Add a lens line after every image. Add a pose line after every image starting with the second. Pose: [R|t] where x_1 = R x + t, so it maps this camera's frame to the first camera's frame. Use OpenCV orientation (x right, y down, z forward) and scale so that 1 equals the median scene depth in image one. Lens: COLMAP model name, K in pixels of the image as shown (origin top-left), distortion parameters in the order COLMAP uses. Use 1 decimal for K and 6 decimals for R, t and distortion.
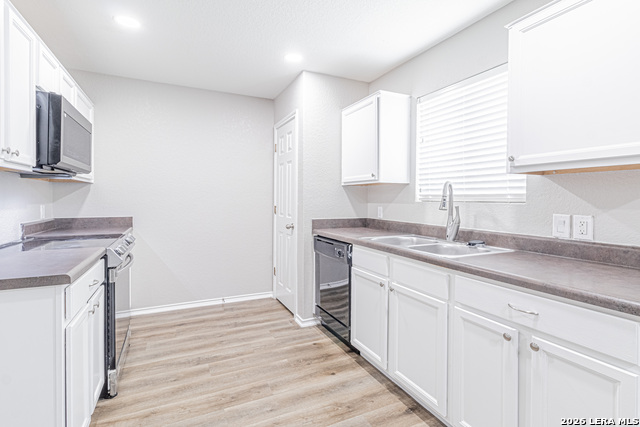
lens RADIAL K [[343.7, 0, 330.5], [0, 343.7, 200.4], [0, 0, 1]] dist [-0.000027, -0.000099]
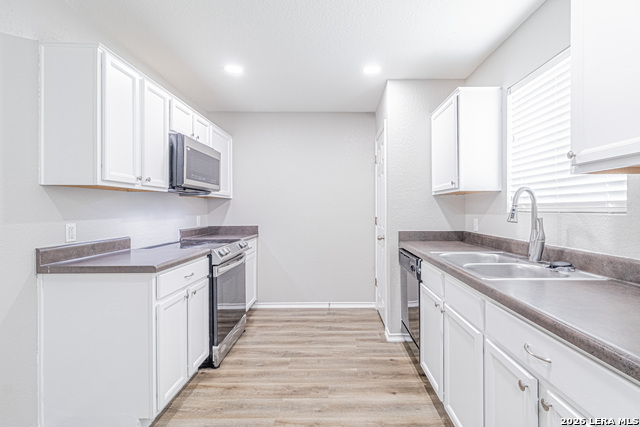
lens RADIAL K [[343.6, 0, 315.7], [0, 343.6, 206.4], [0, 0, 1]] dist [0.000984, 0.000283]
pose [[0.880154, -0.012238, -0.474530, 0.227864], [0.004890, 0.999848, -0.016715, 0.001217], [0.474663, 0.012391, 0.880080, 0.042028]]
